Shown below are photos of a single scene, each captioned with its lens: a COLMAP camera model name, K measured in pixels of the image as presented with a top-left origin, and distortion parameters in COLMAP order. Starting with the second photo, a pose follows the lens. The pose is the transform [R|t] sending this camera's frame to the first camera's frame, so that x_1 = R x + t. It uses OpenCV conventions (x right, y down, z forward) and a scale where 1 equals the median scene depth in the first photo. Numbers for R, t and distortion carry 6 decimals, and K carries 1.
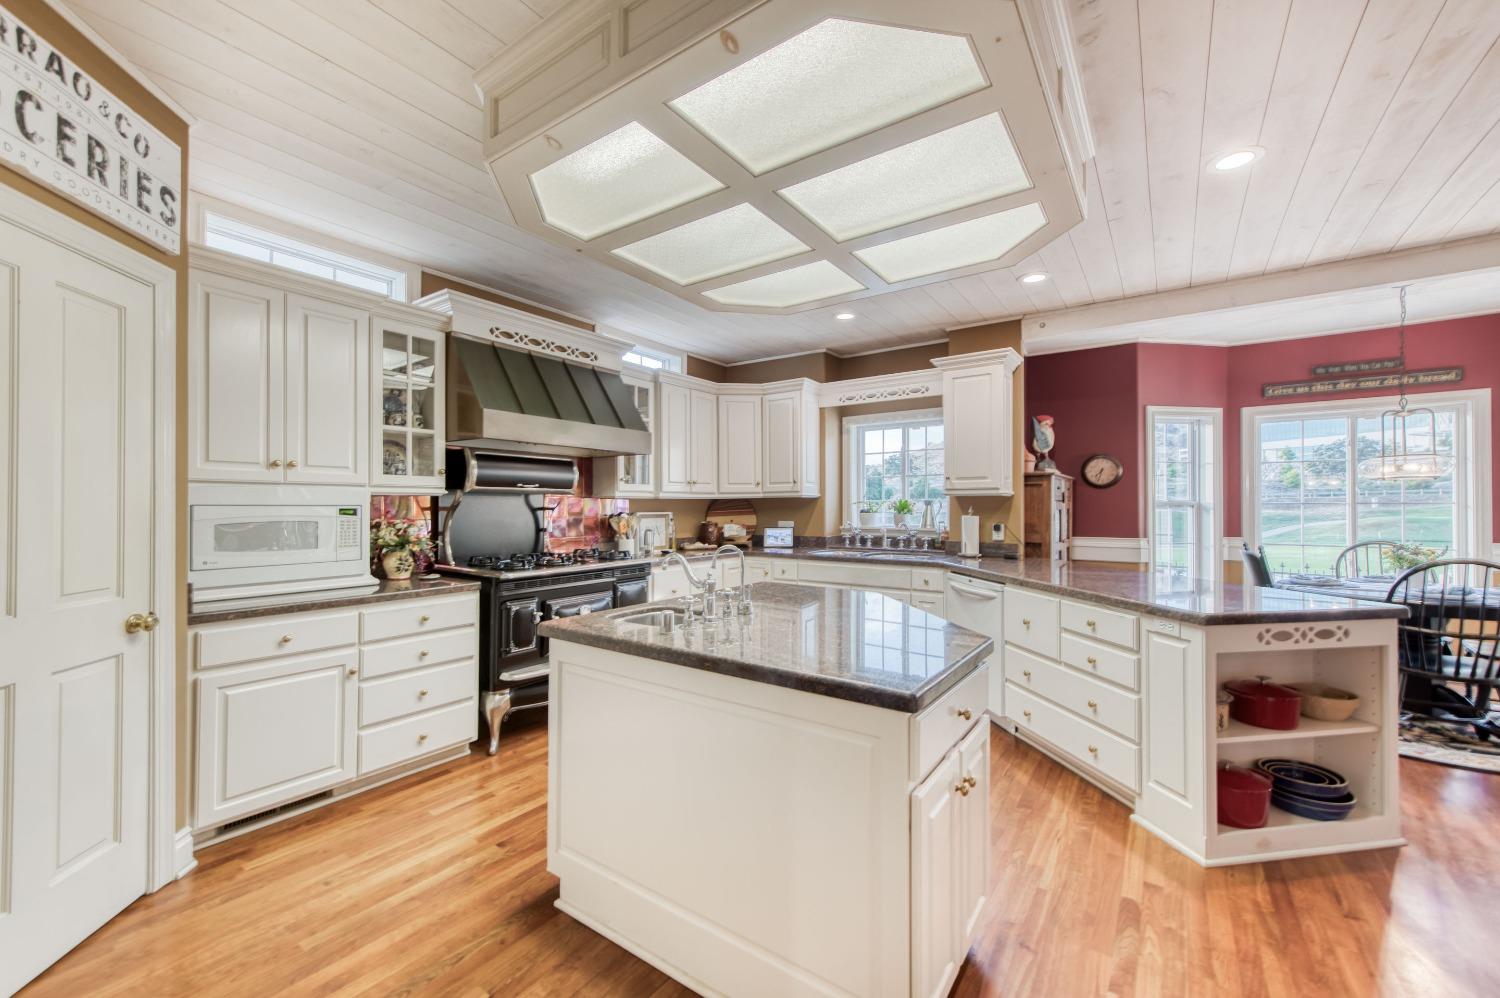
lens RADIAL K [[589.8, 0, 762.9], [0, 589.8, 503.5], [0, 0, 1]] dist [0.009683, 0.000002]
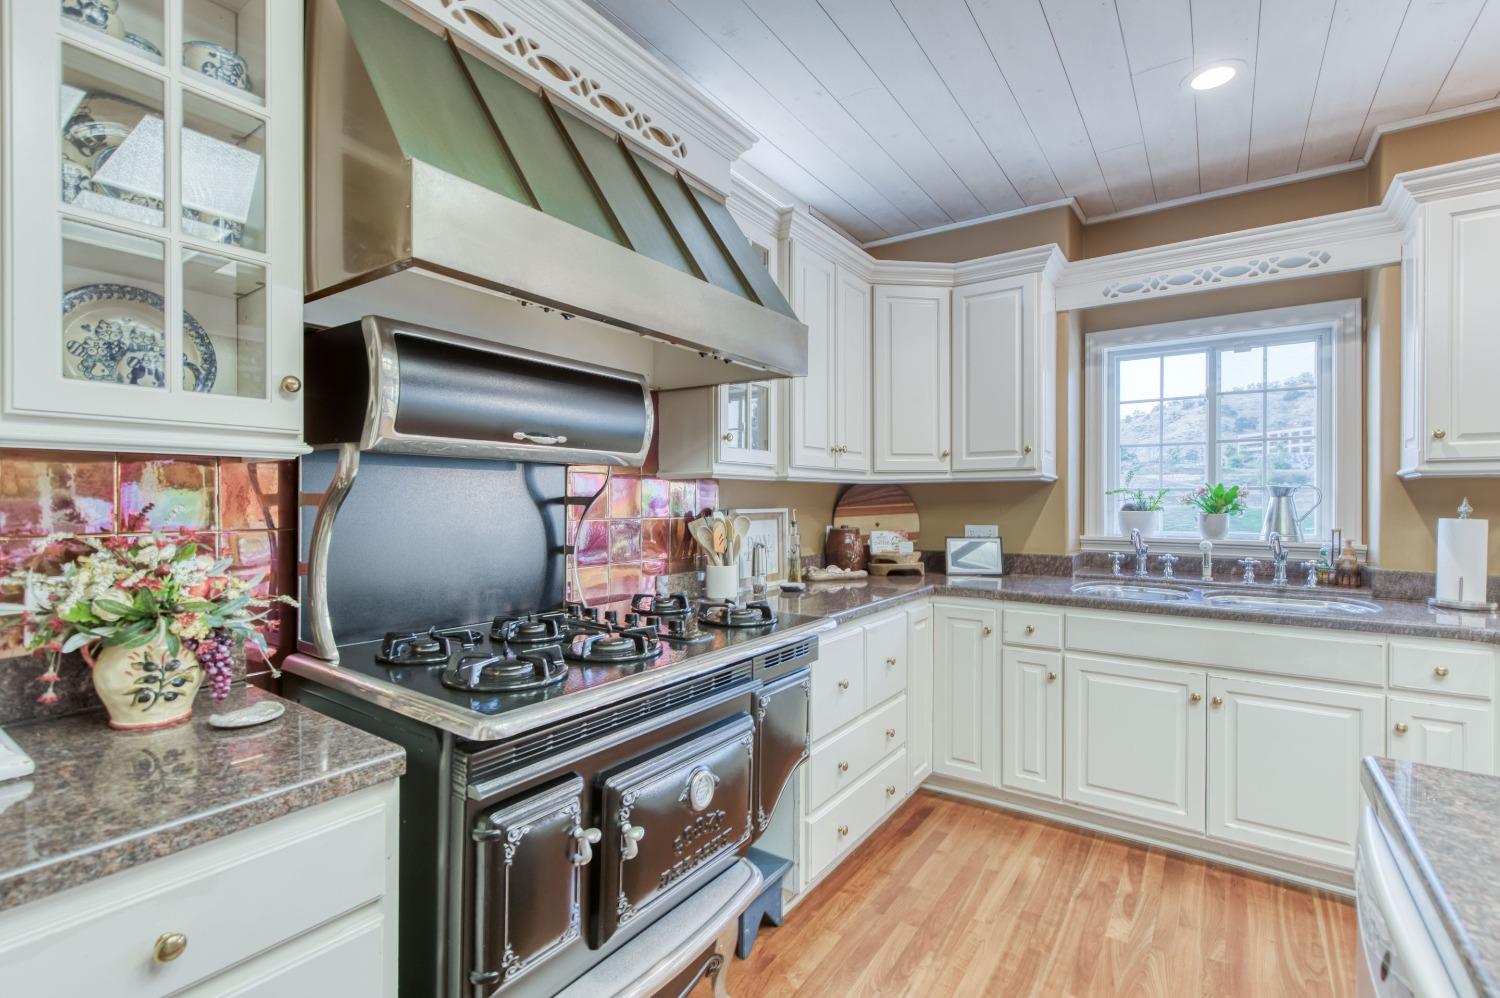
lens RADIAL K [[676.2, 0, 739.7], [0, 676.2, 504.0], [0, 0, 1]] dist [0.002049, -0.000577]
pose [[0.999796, 0.002896, -0.020012, -0.251818], [-0.002689, 0.999943, 0.010325, 0.006443], [0.020040, -0.010269, 0.999746, 0.552289]]
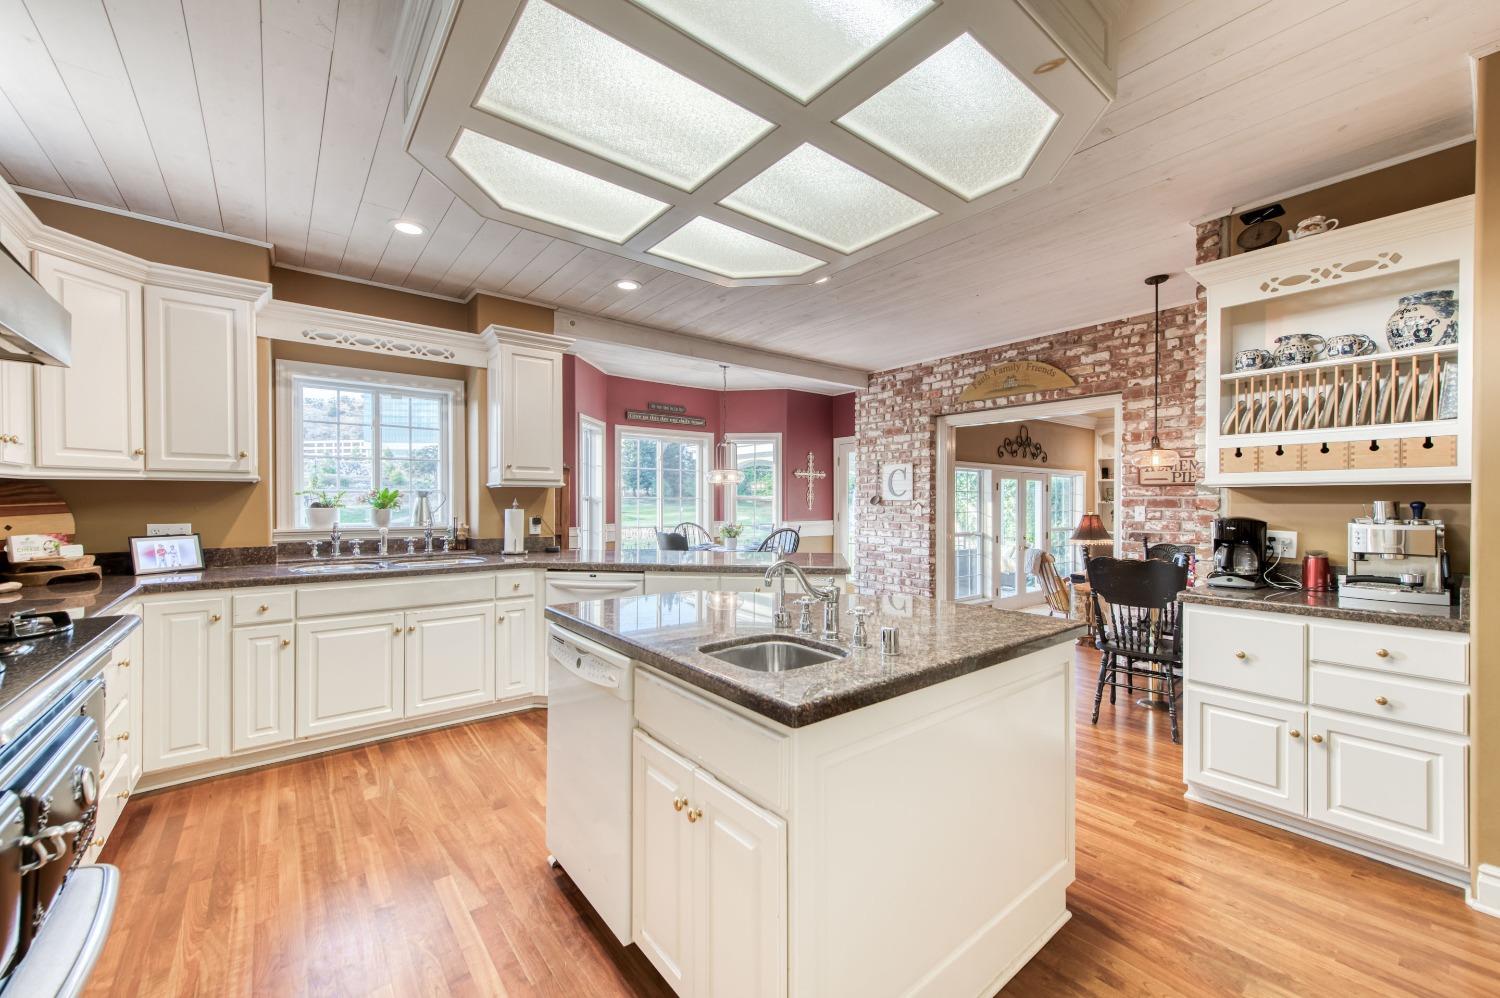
lens RADIAL K [[589.8, 0, 751.7], [0, 589.8, 504.9], [0, 0, 1]] dist [0.009683, 0.000002]
pose [[0.290466, -0.004404, 0.956875, -0.494065], [-0.006515, 0.999957, 0.006580, 0.006958], [-0.956863, -0.008145, 0.290425, 0.471233]]
